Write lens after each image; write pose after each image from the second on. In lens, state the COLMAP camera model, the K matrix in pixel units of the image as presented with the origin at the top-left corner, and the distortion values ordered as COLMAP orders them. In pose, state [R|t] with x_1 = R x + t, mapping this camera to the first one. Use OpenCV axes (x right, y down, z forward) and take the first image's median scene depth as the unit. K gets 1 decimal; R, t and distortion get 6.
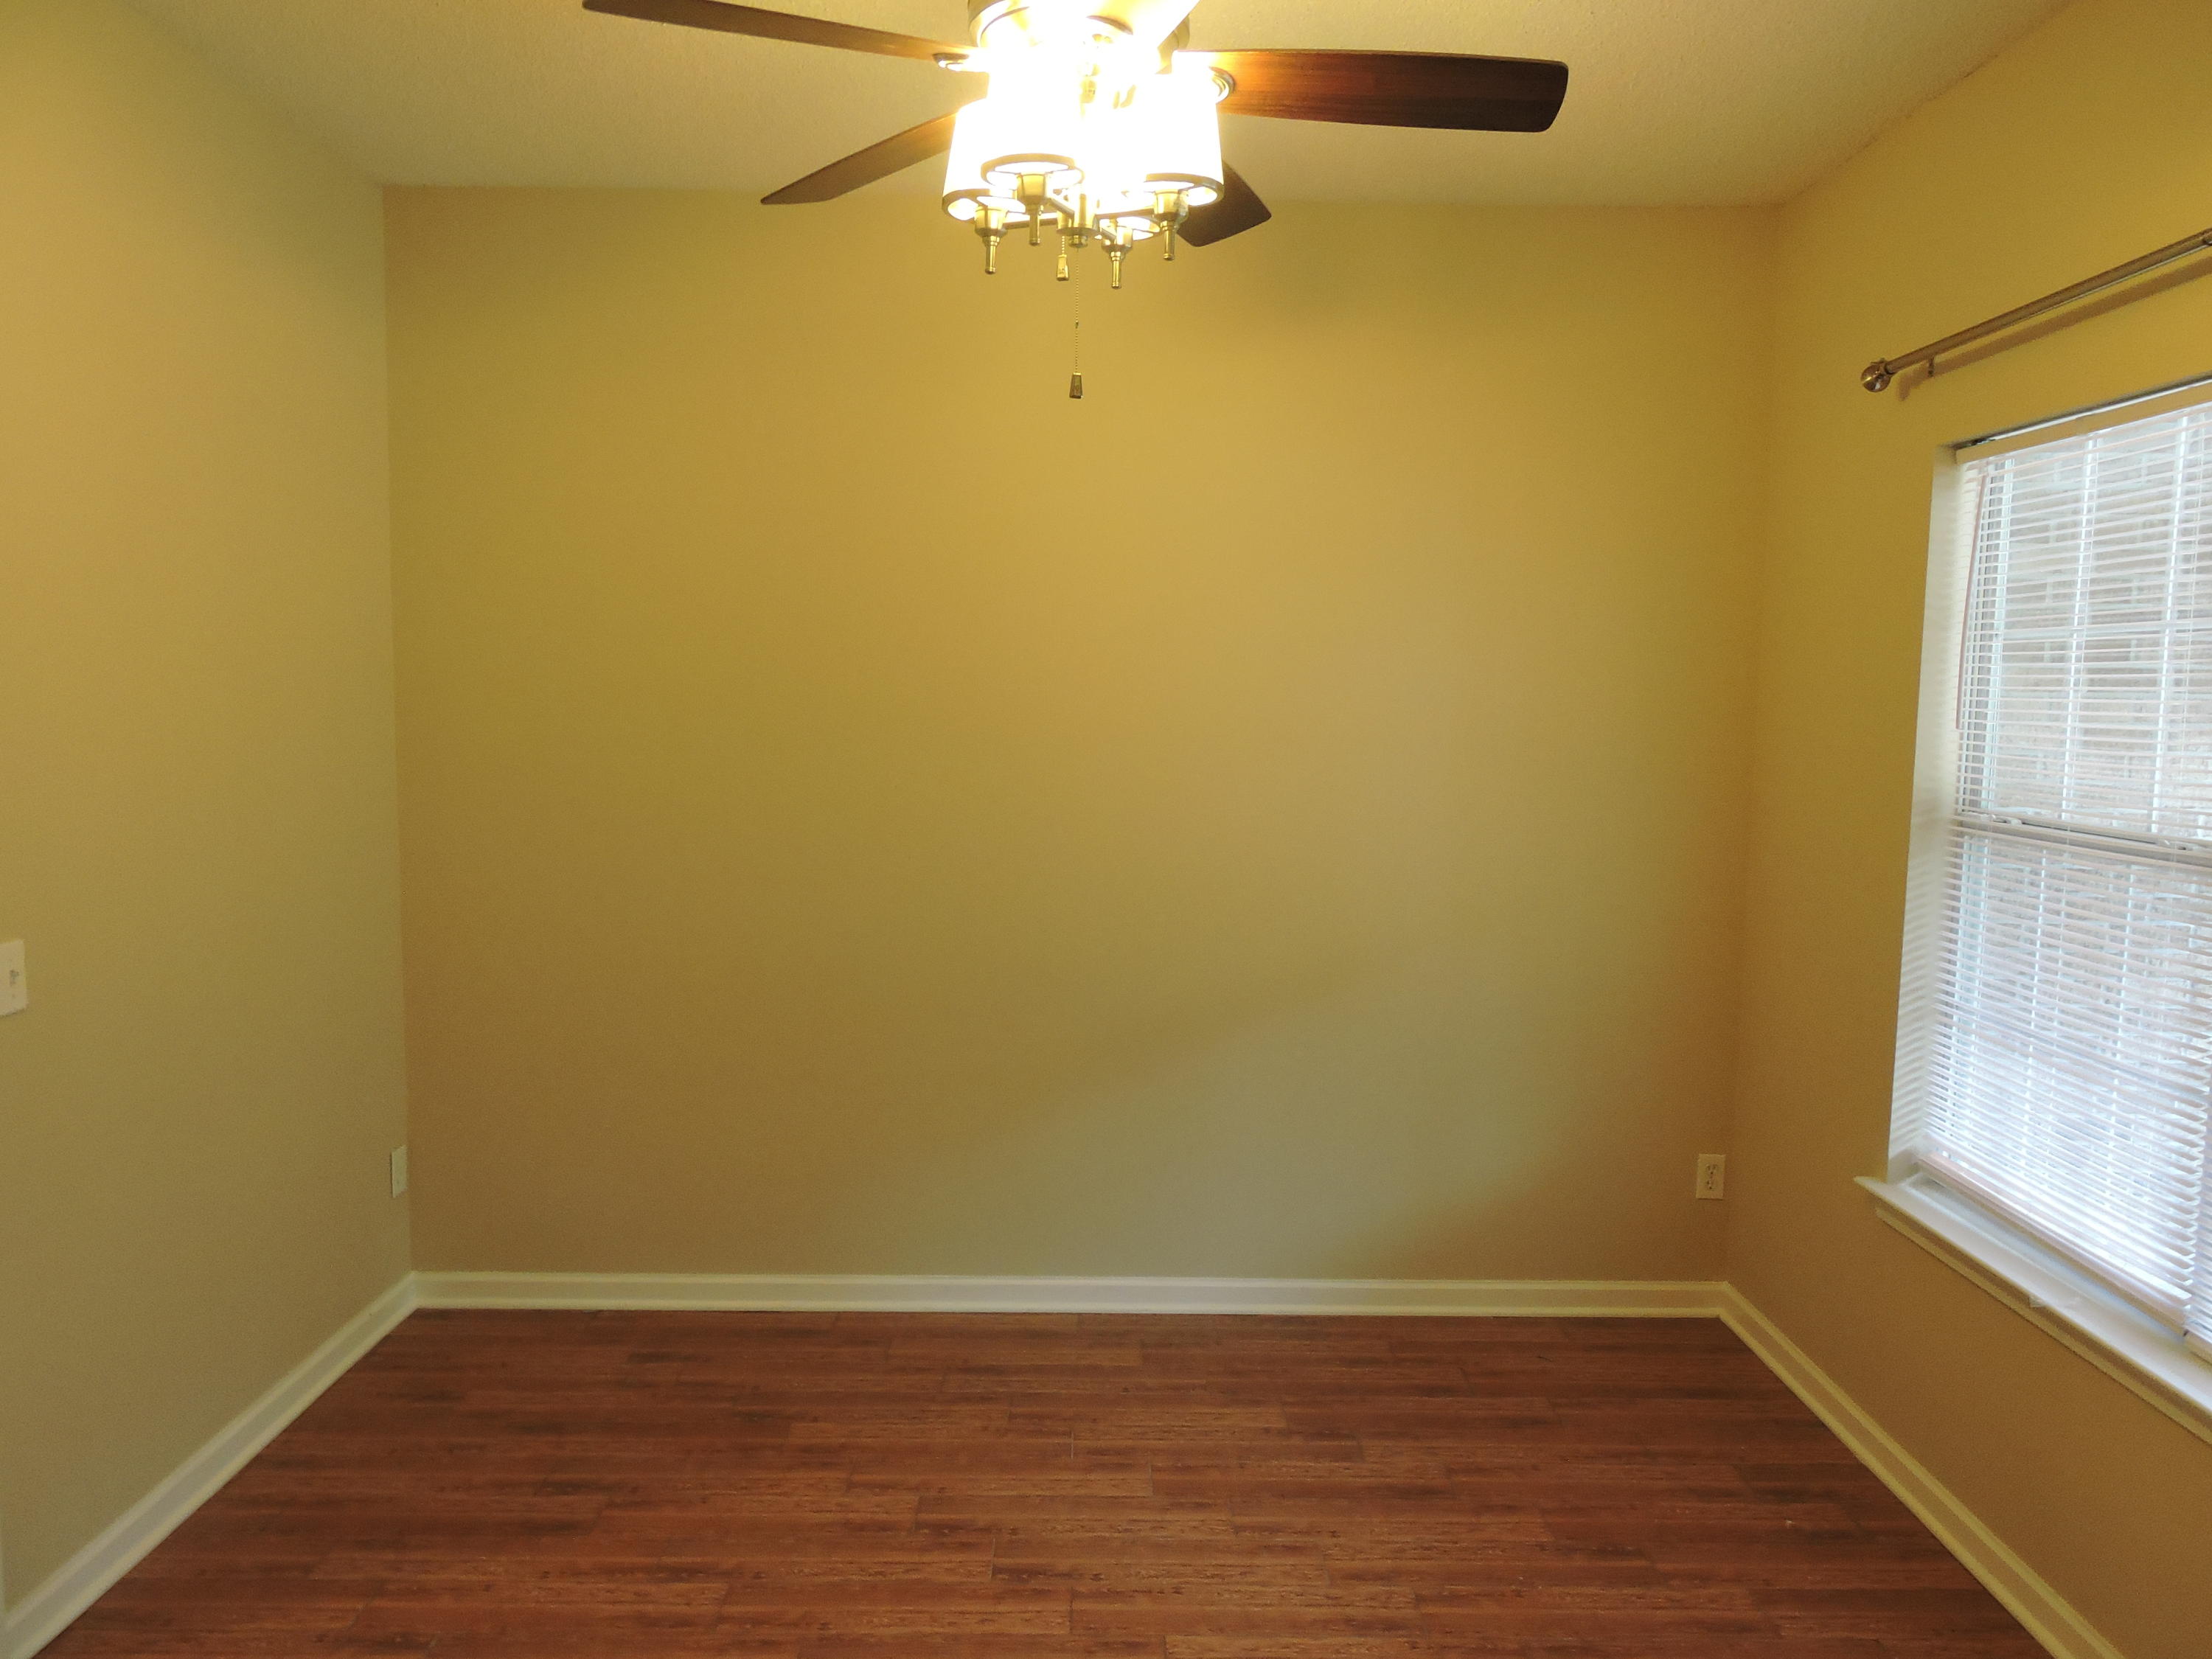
lens RADIAL K [[1582.7, 0, 1112.1], [0, 1582.7, 830.3], [0, 0, 1]] dist [0.006386, -0.009932]
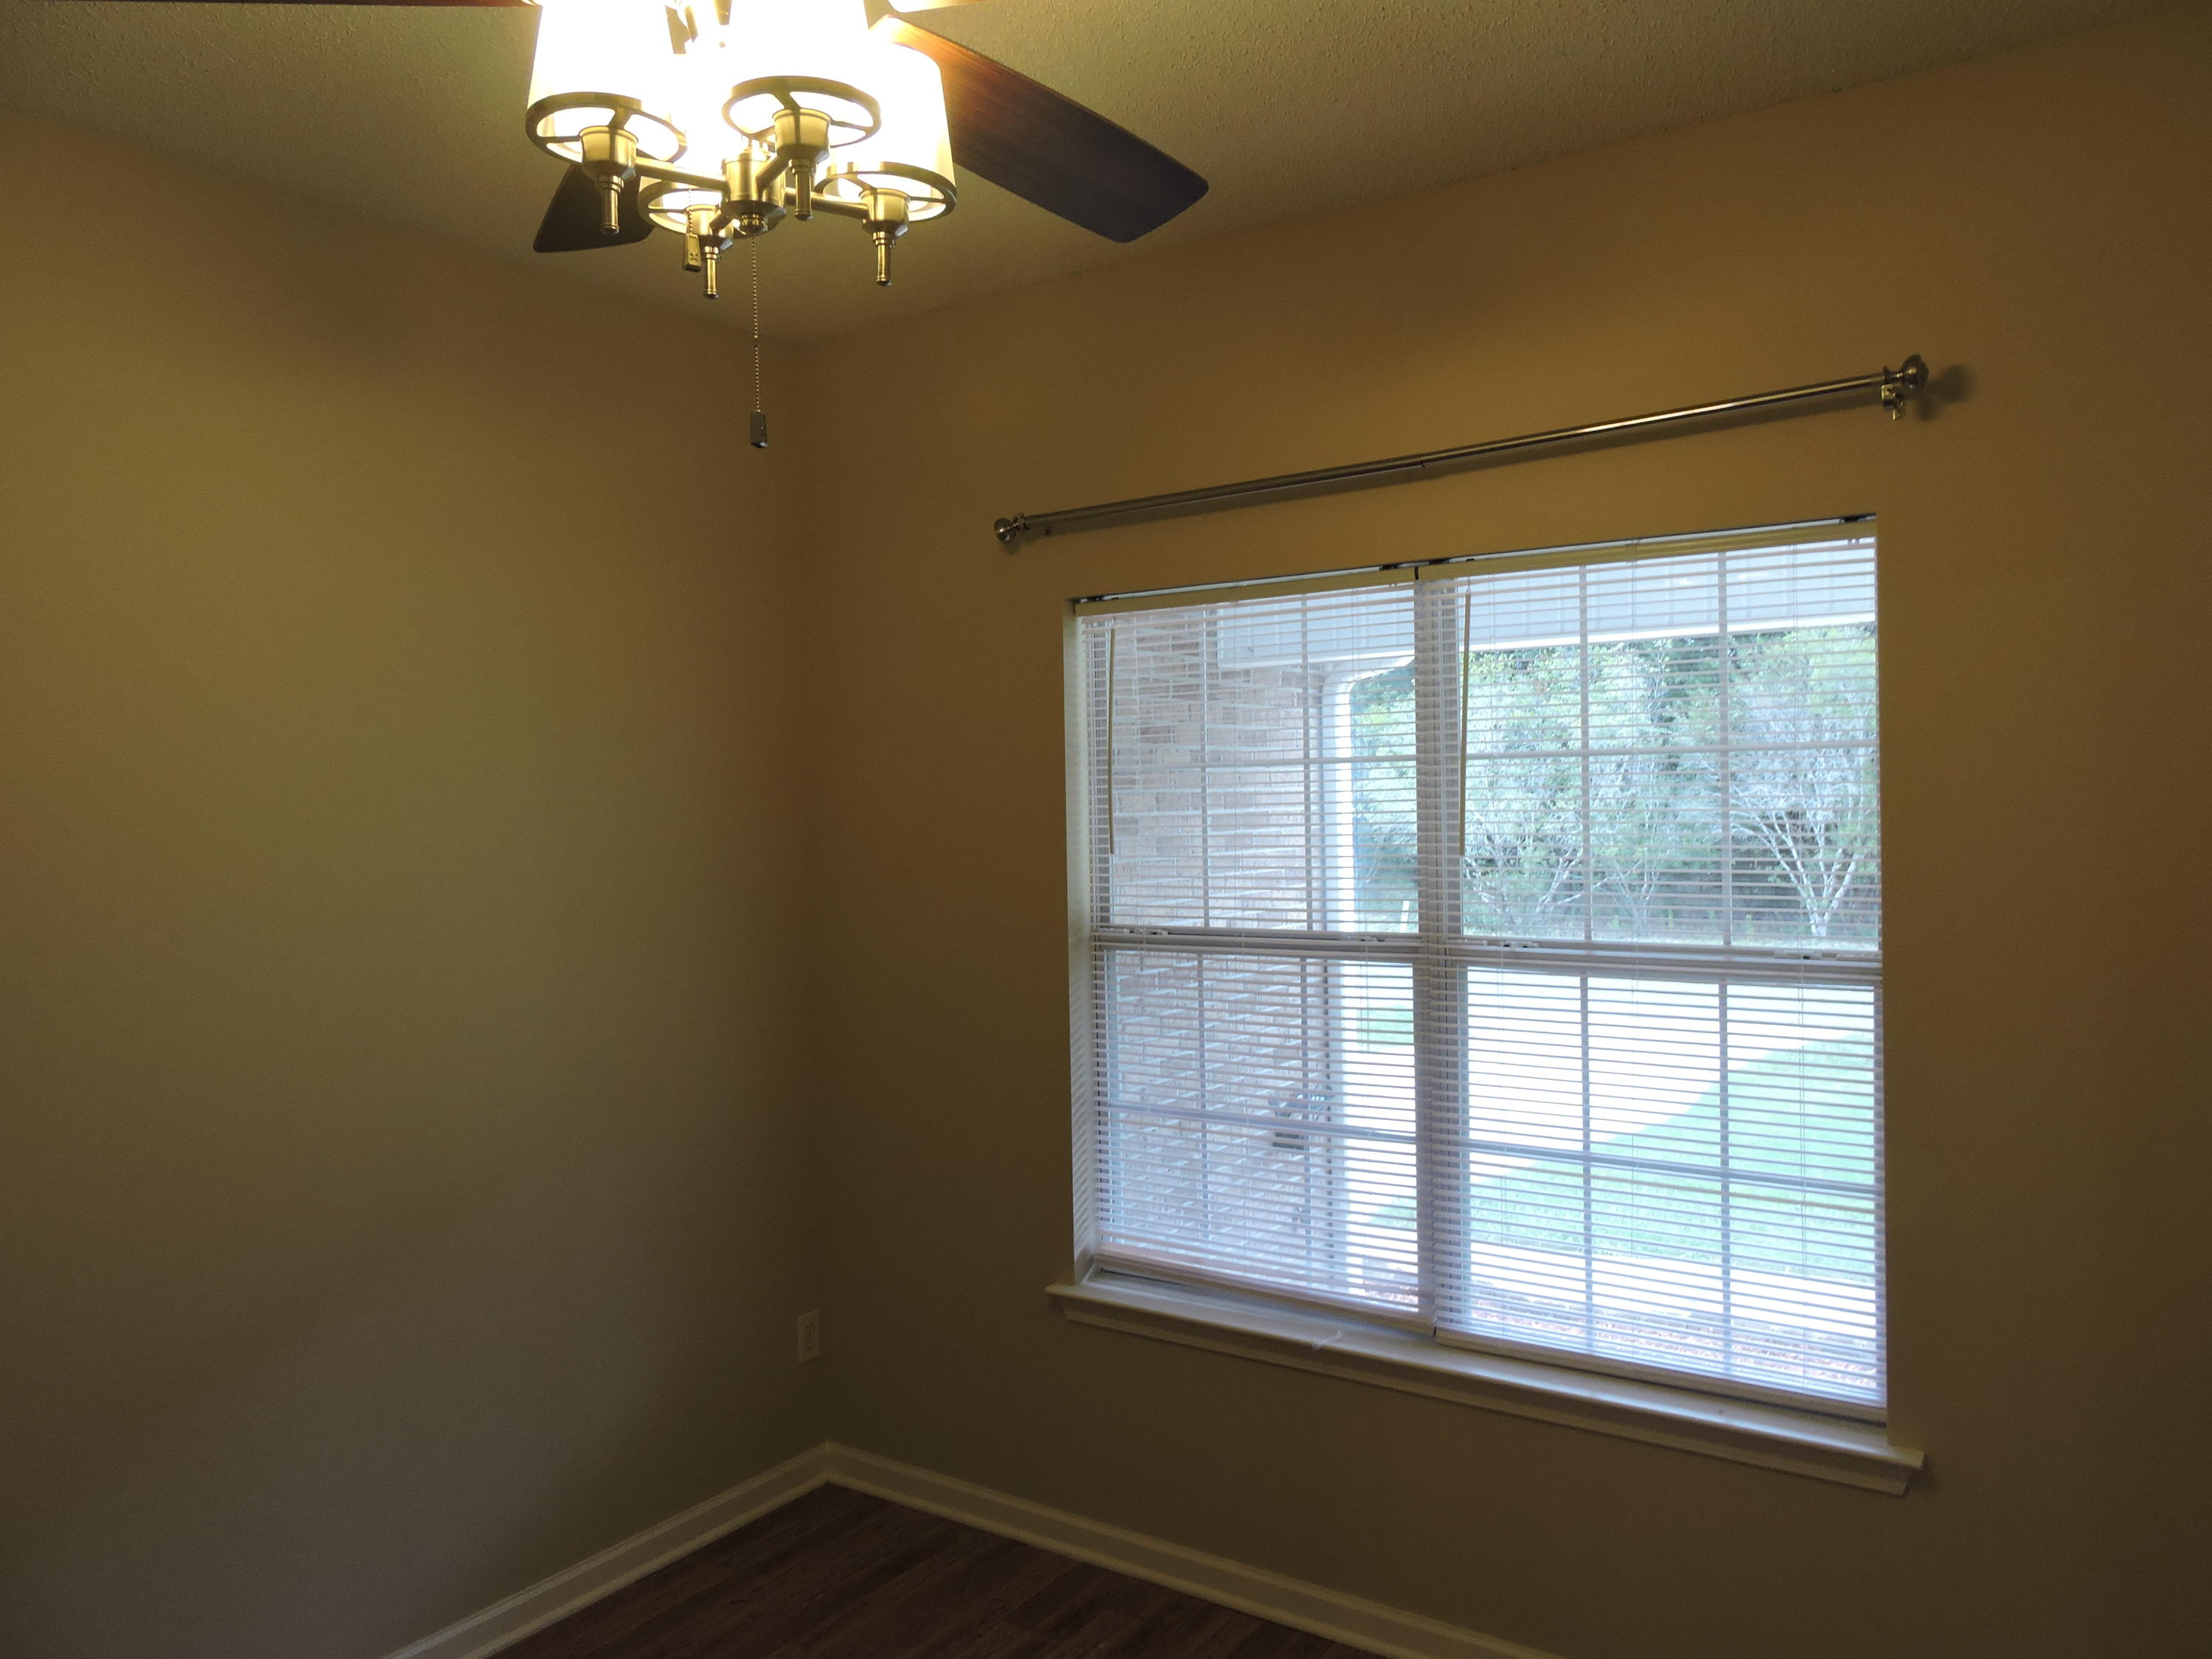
lens RADIAL K [[1582.7, 0, 1112.1], [0, 1582.7, 830.3], [0, 0, 1]] dist [0.006386, -0.009932]
pose [[0.577086, -0.040567, 0.815675, -0.356026], [0.105023, 0.994159, -0.024860, -0.051371], [-0.809902, 0.100011, 0.577976, 0.348366]]
